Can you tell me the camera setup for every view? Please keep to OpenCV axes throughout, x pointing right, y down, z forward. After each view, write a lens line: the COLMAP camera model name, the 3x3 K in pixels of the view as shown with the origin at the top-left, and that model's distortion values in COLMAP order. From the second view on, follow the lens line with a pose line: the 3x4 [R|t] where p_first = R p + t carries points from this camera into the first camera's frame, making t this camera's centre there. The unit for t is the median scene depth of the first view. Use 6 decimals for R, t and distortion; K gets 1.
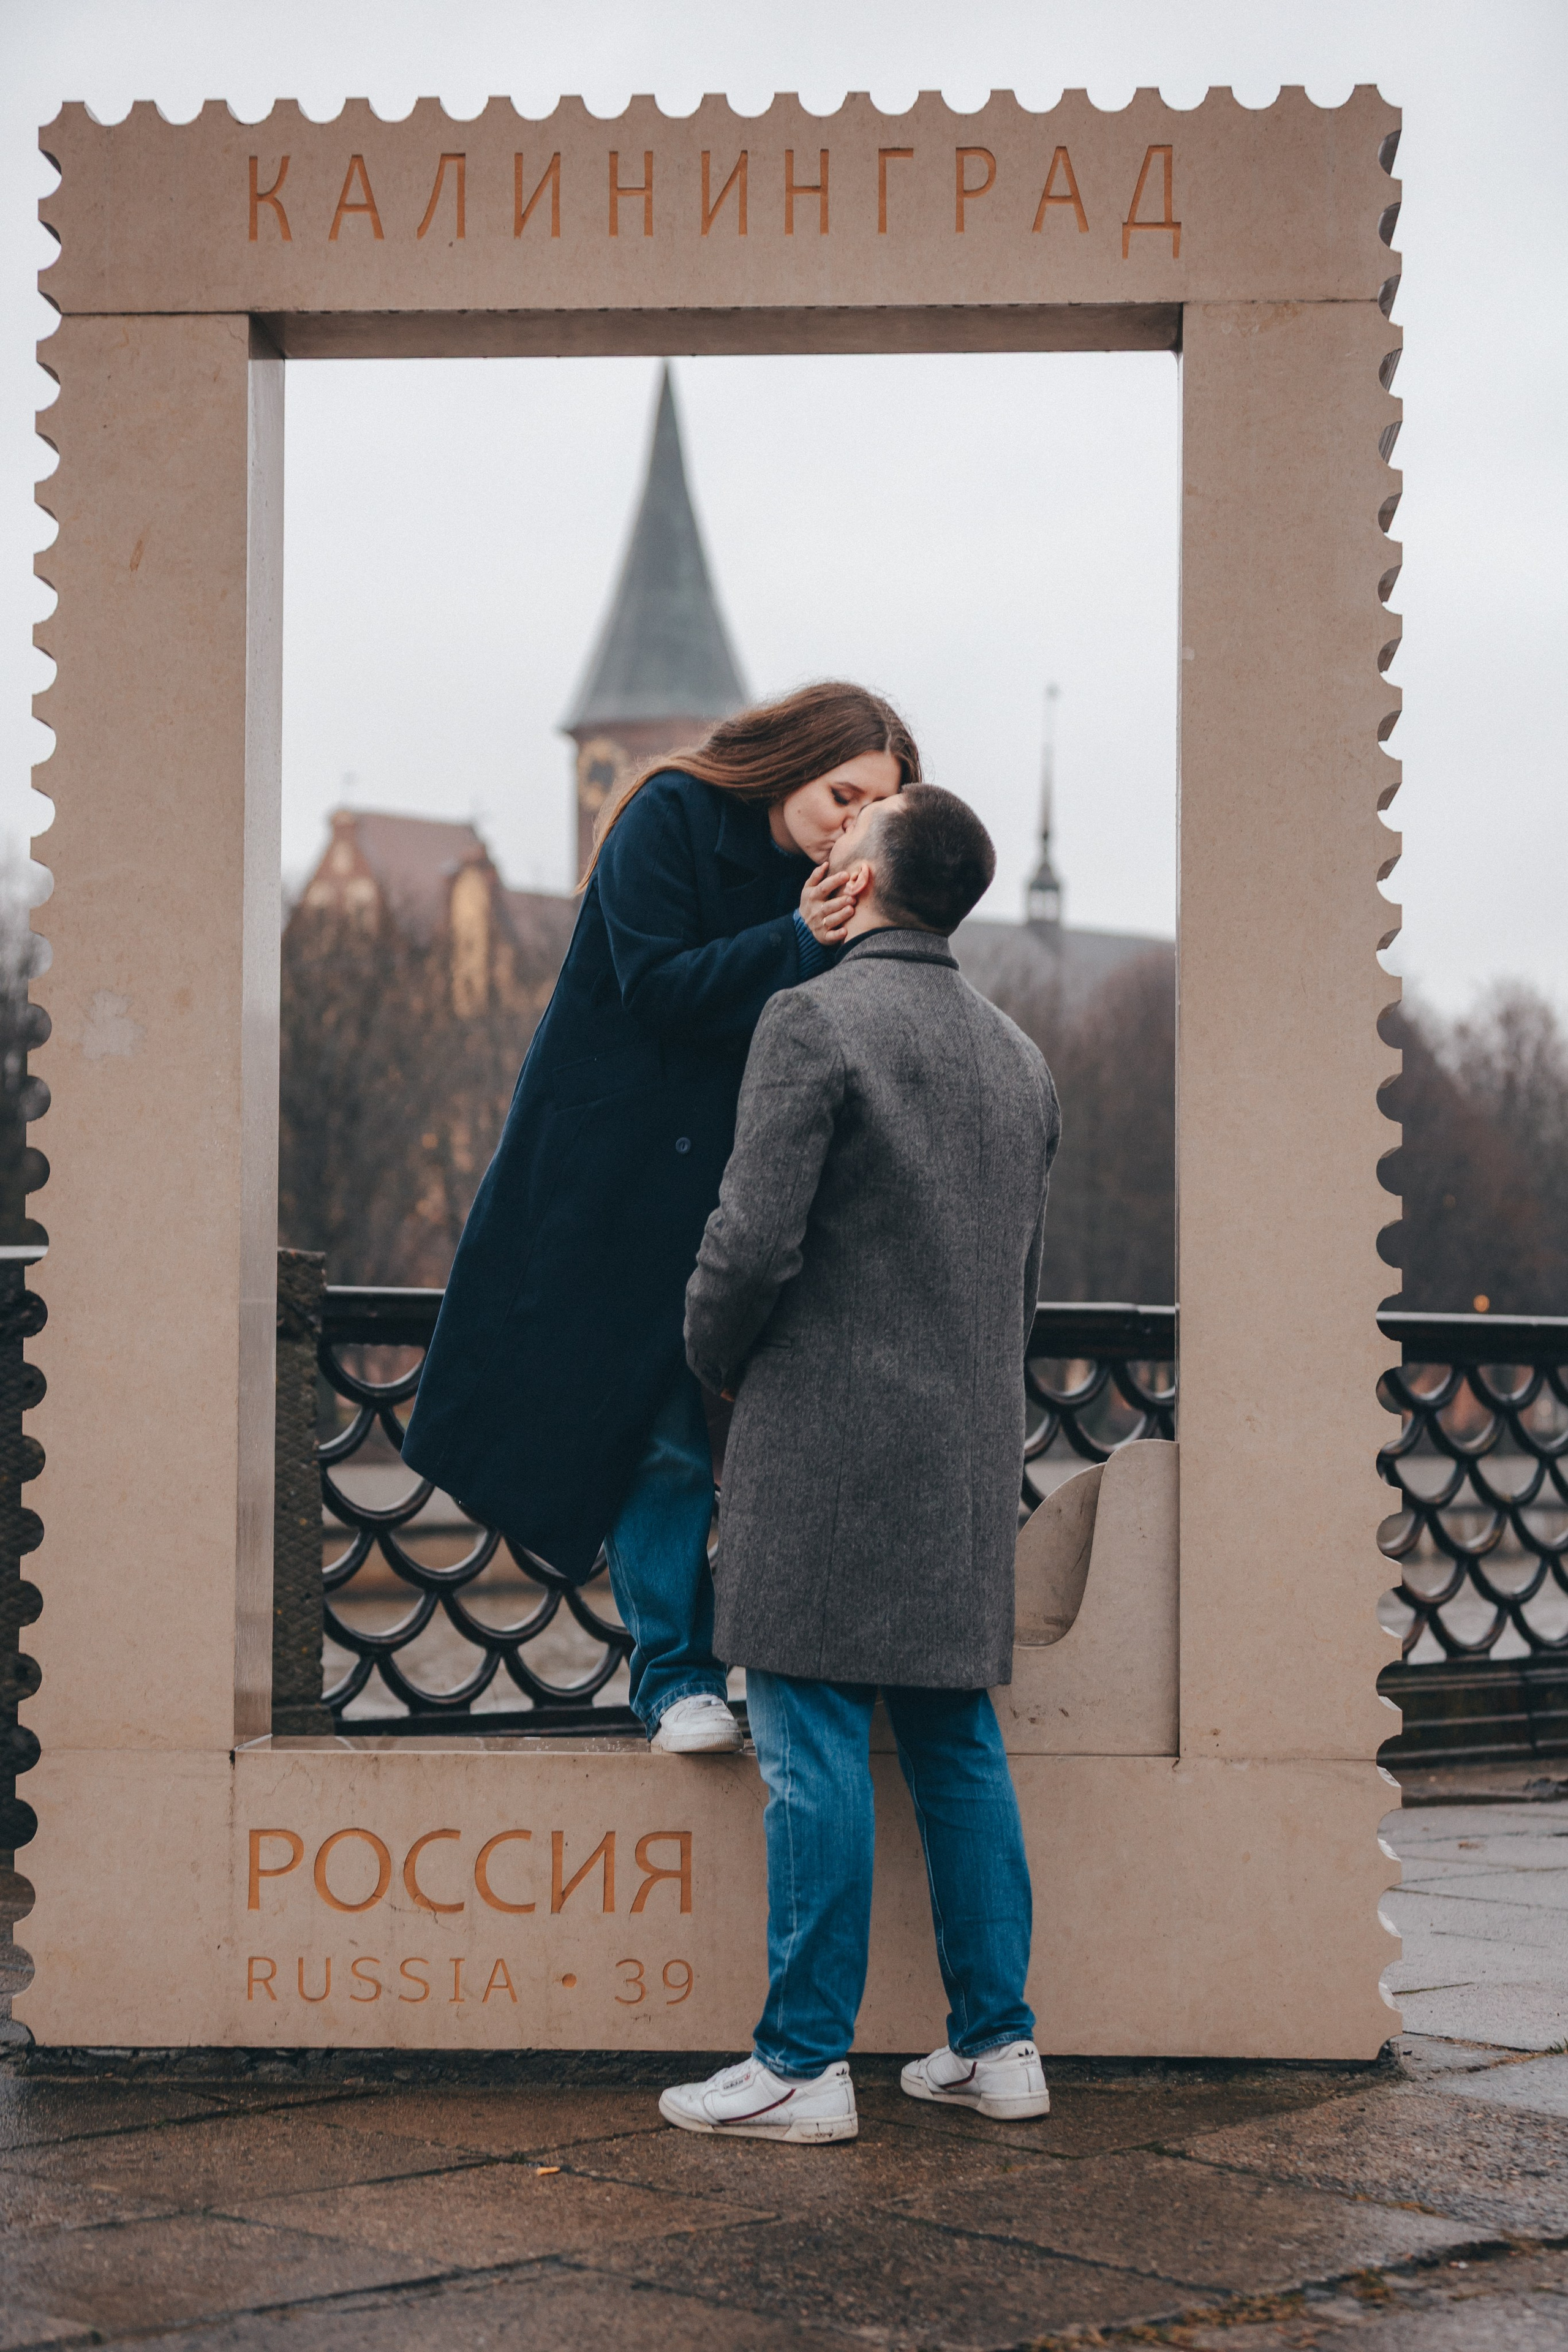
lens RADIAL K [[4944.1, 0, 888.7], [0, 4944.1, 1082.8], [0, 0, 1]] dist [0.053140, 0.000000]
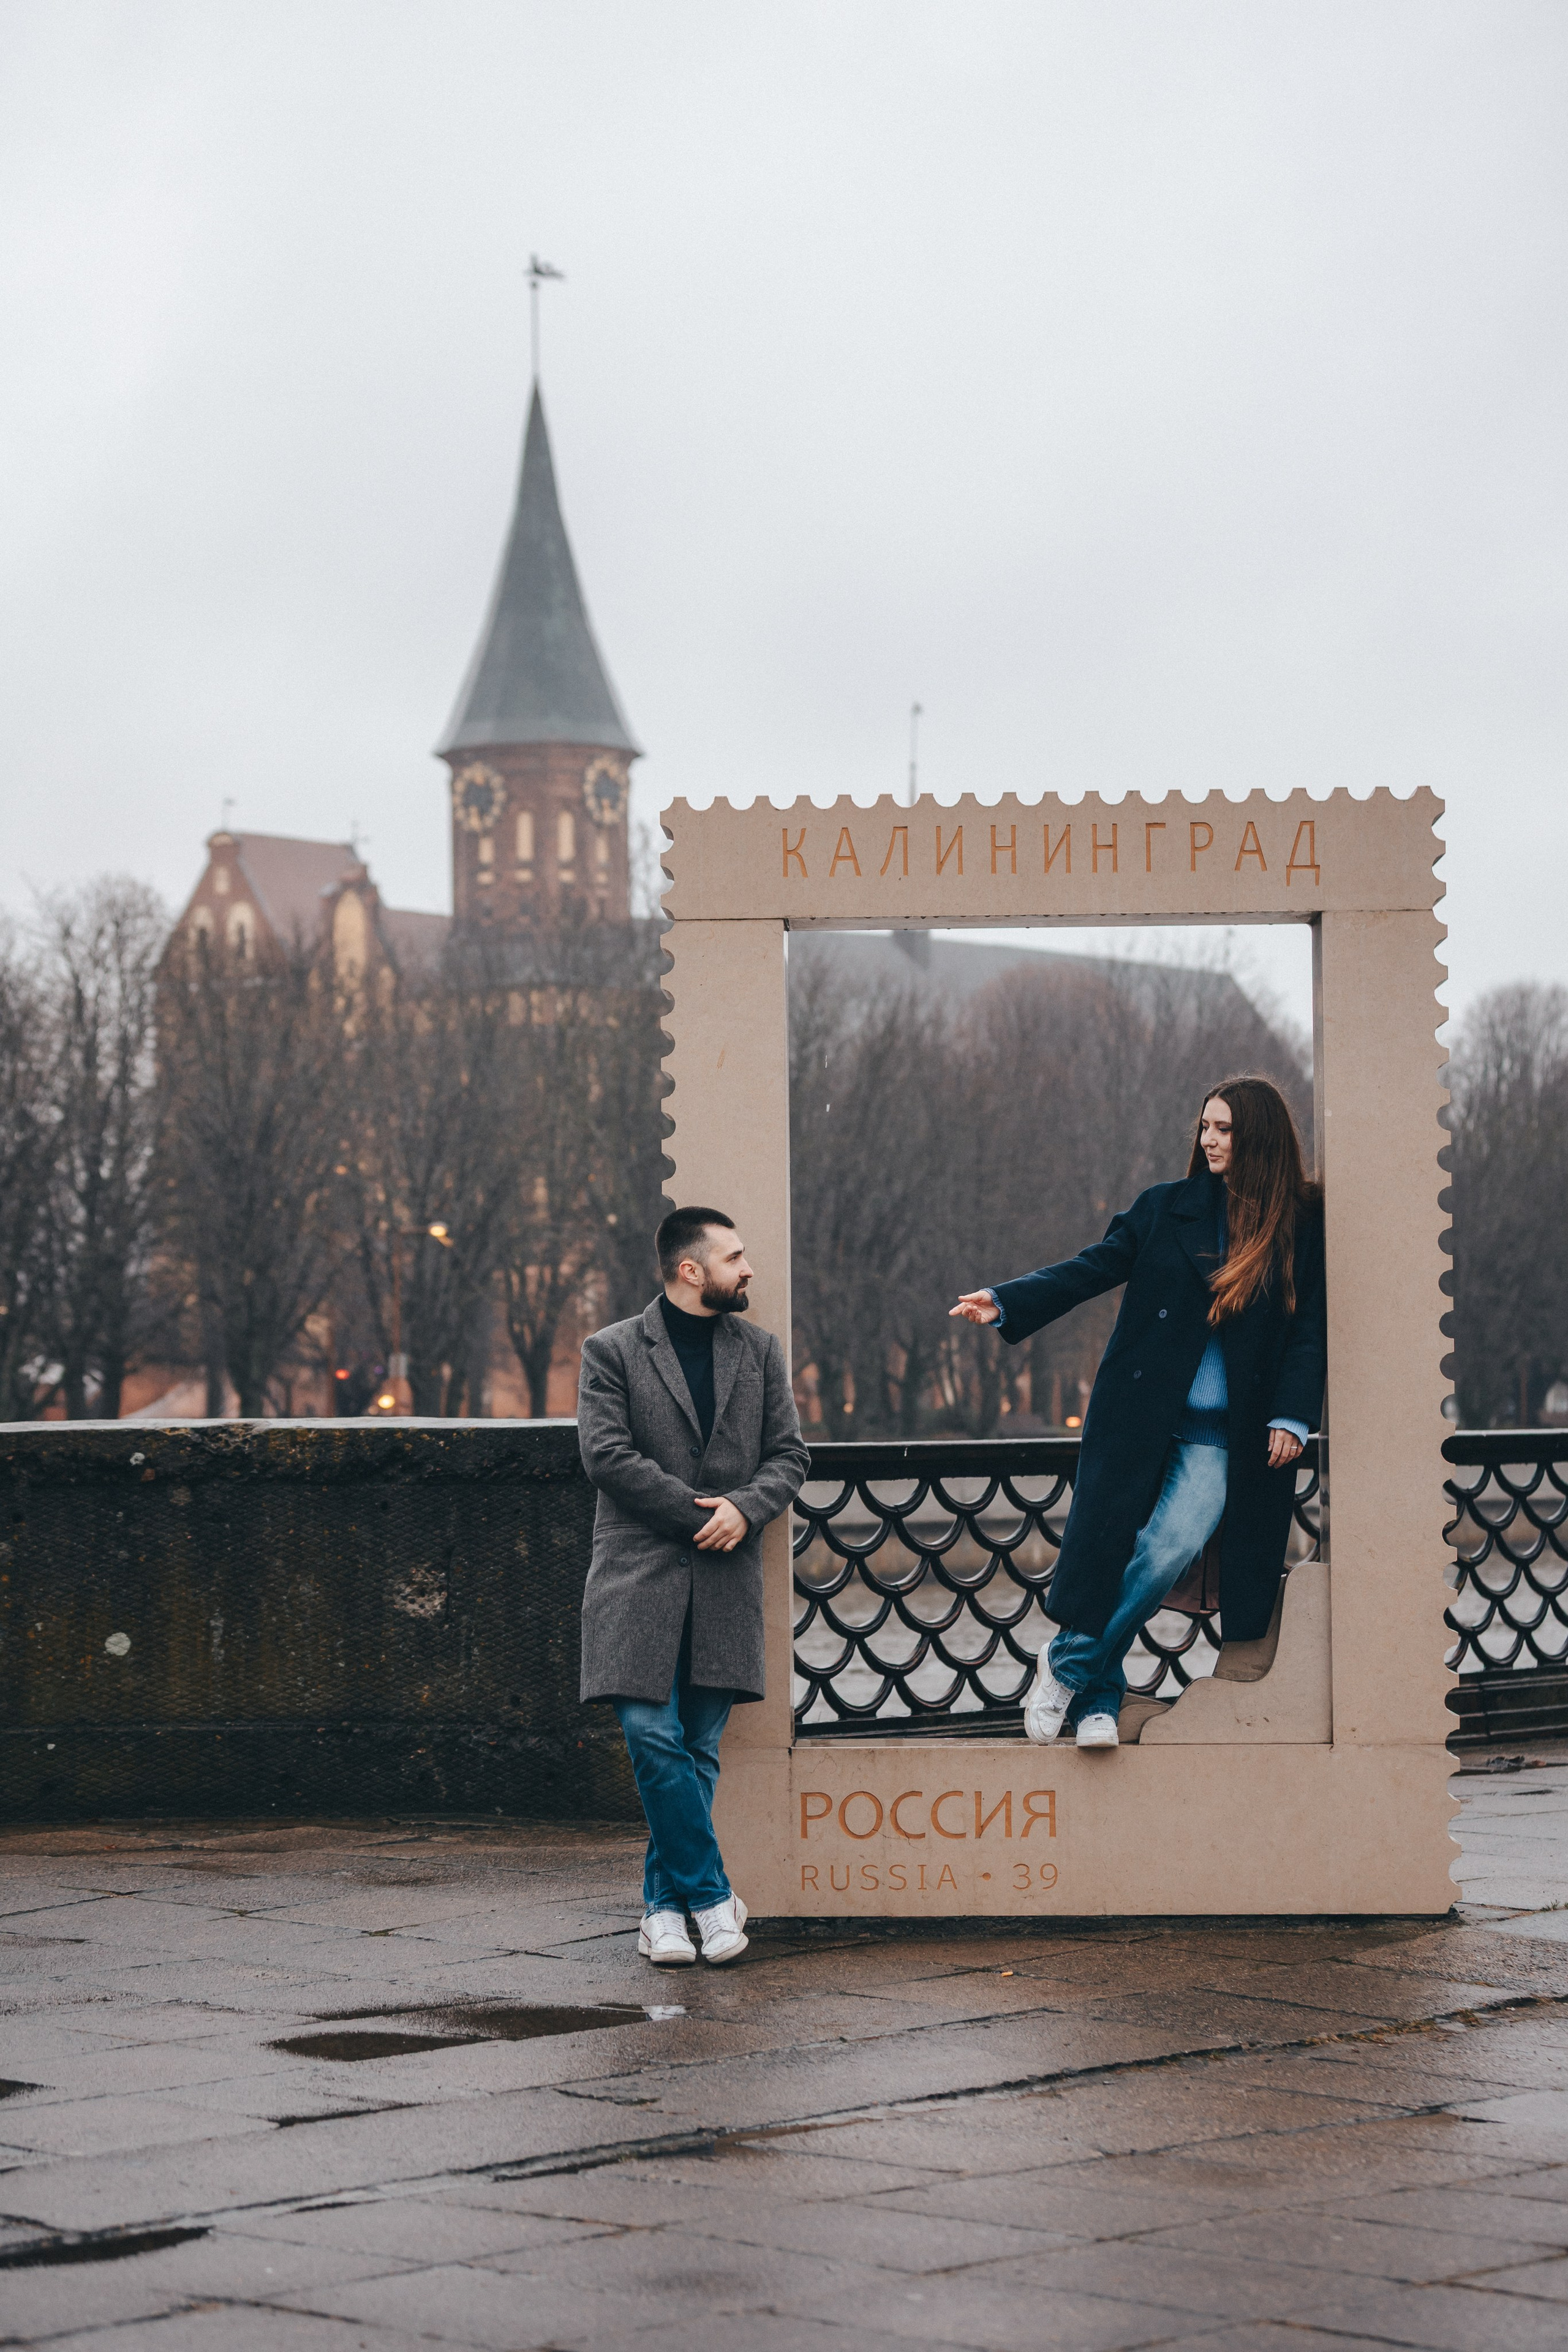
lens RADIAL K [[4944.1, 0, 879.5], [0, 4944.1, 1057.5], [0, 0, 1]] dist [0.053140, 0.000000]
pose [[0.999534, -0.011813, 0.028143, -0.149290], [0.011944, 0.999918, -0.004513, -0.101708], [-0.028088, 0.004847, 0.999594, -0.756163]]
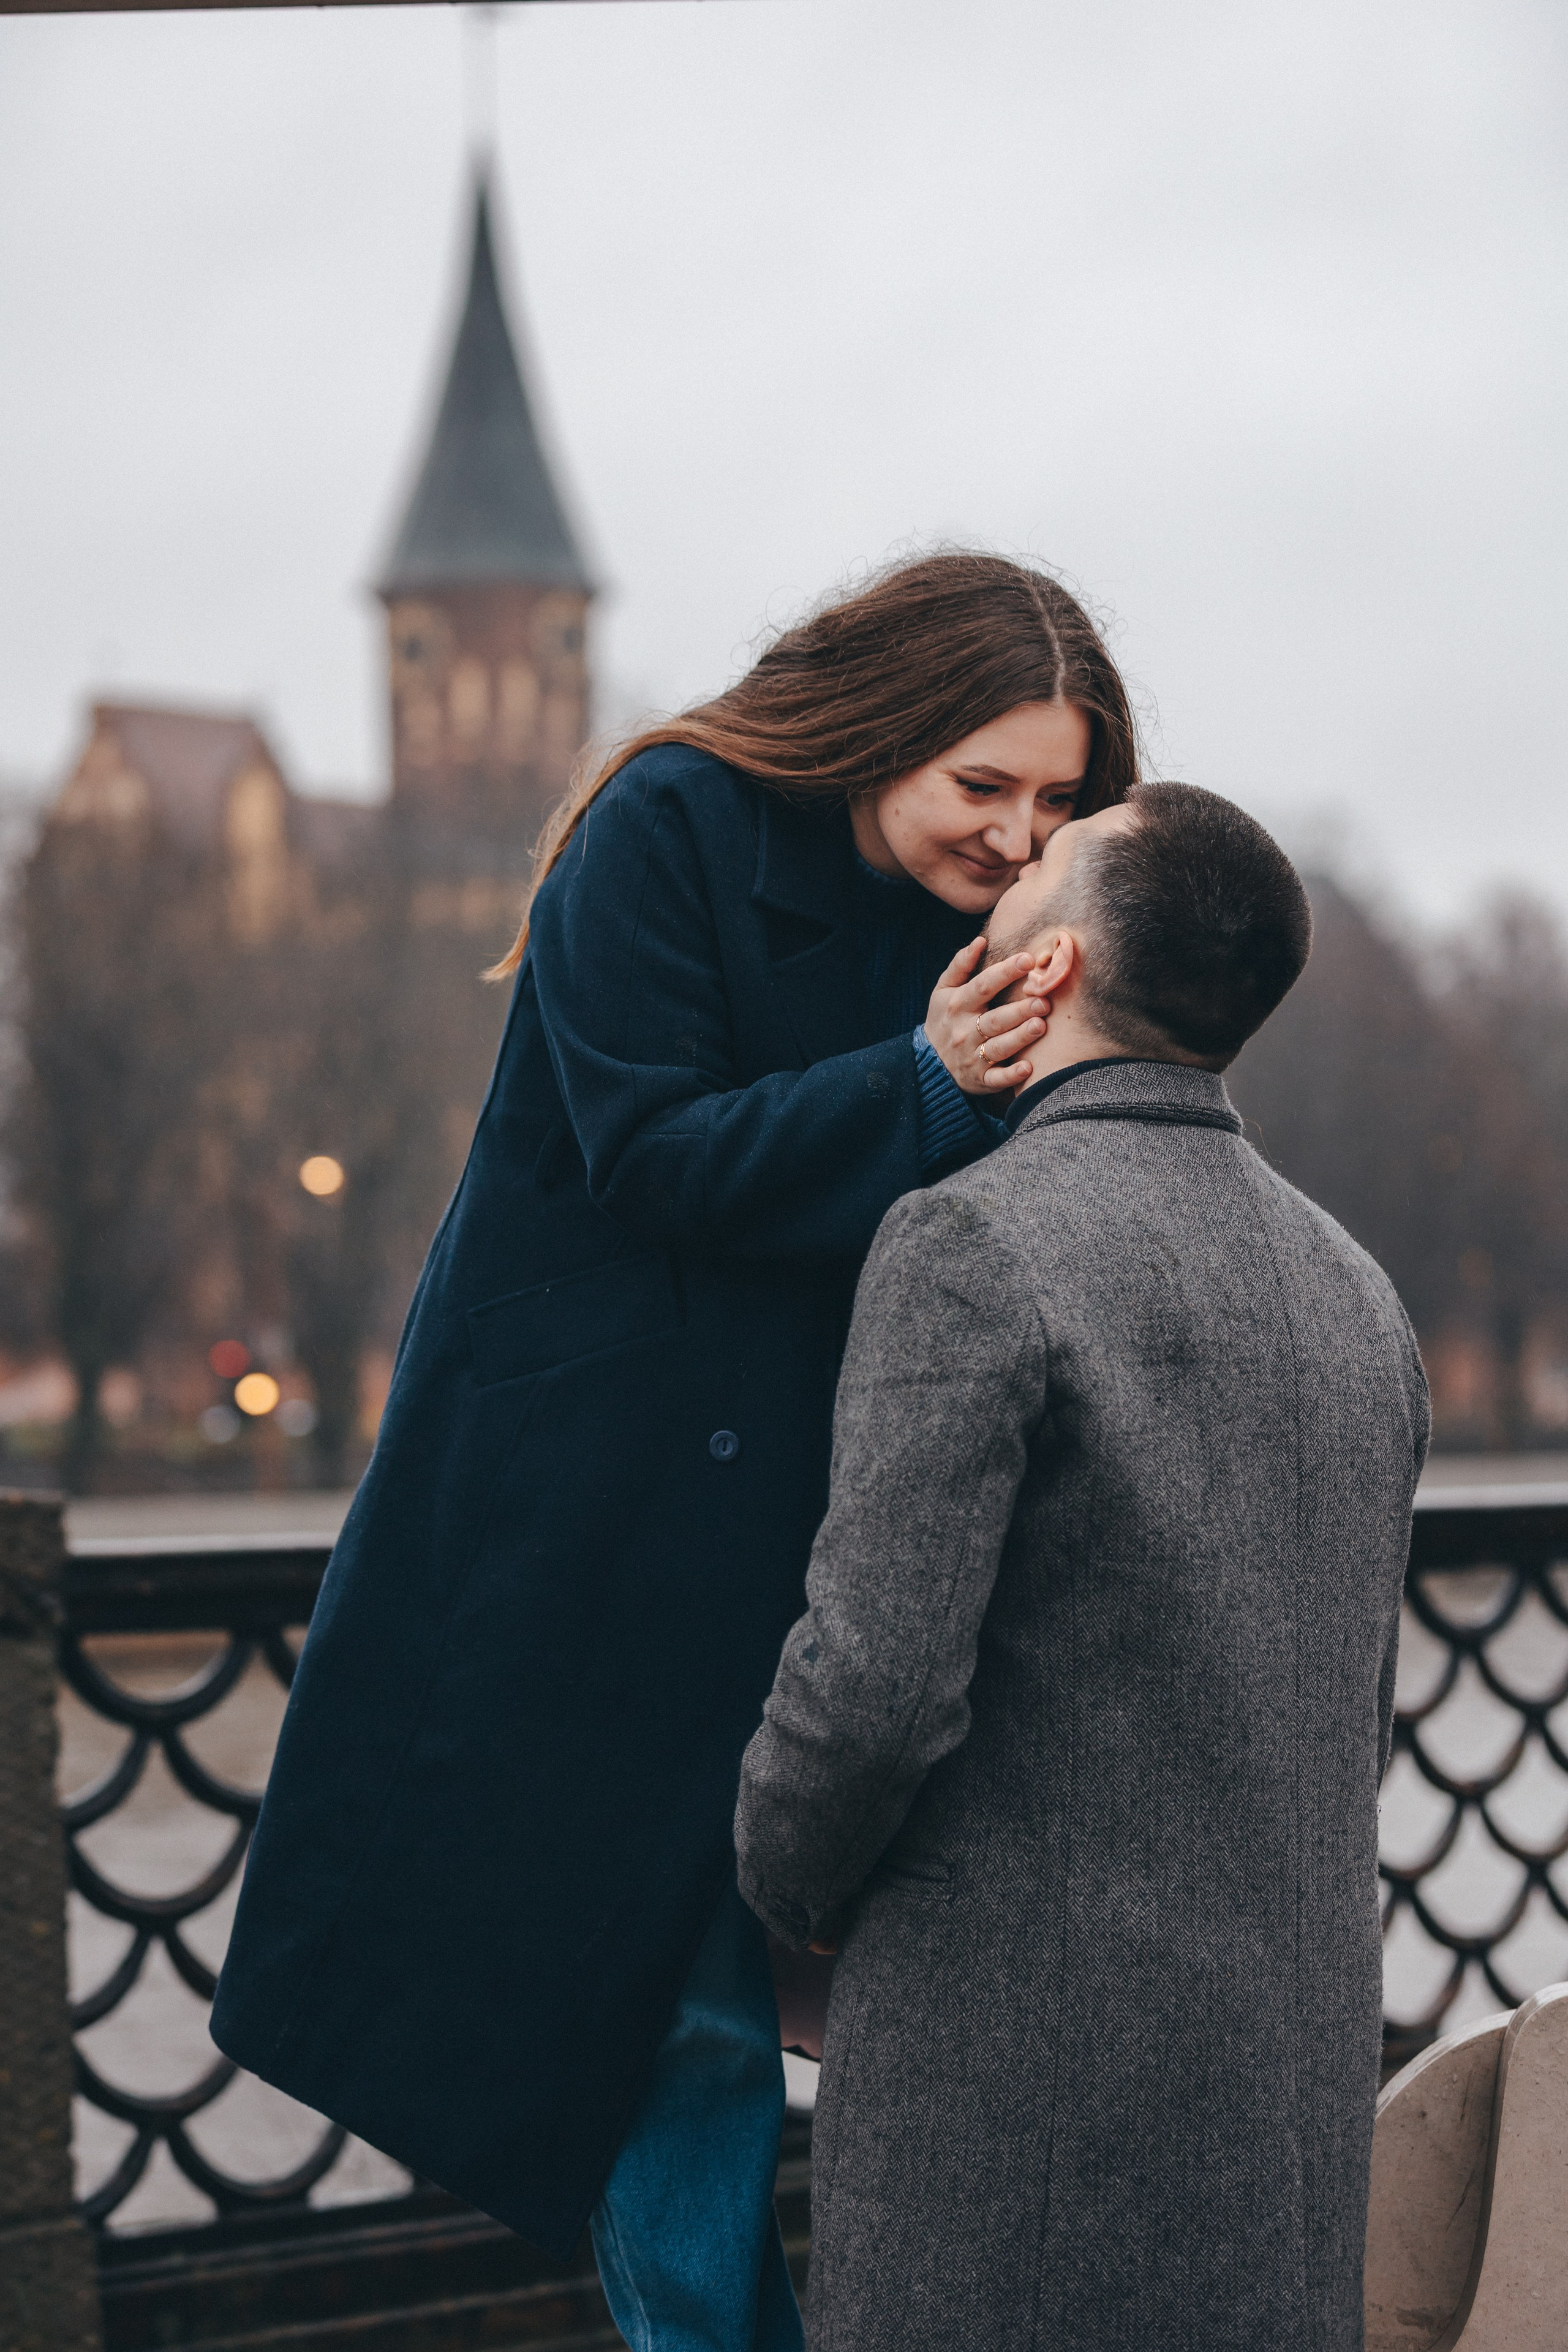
lens RADIAL K [[5869.6, 0, 792.3], [0, 5869.6, 1188.1], [0, 0, 1]] dist [0.085175, 0.000000]
pose [[0.999714, -0.023338, 0.005269, -0.035844], [0.023164, 0.999248, 0.031090, -0.036494], [-0.005991, -0.030959, 0.999503, 0.368634]]
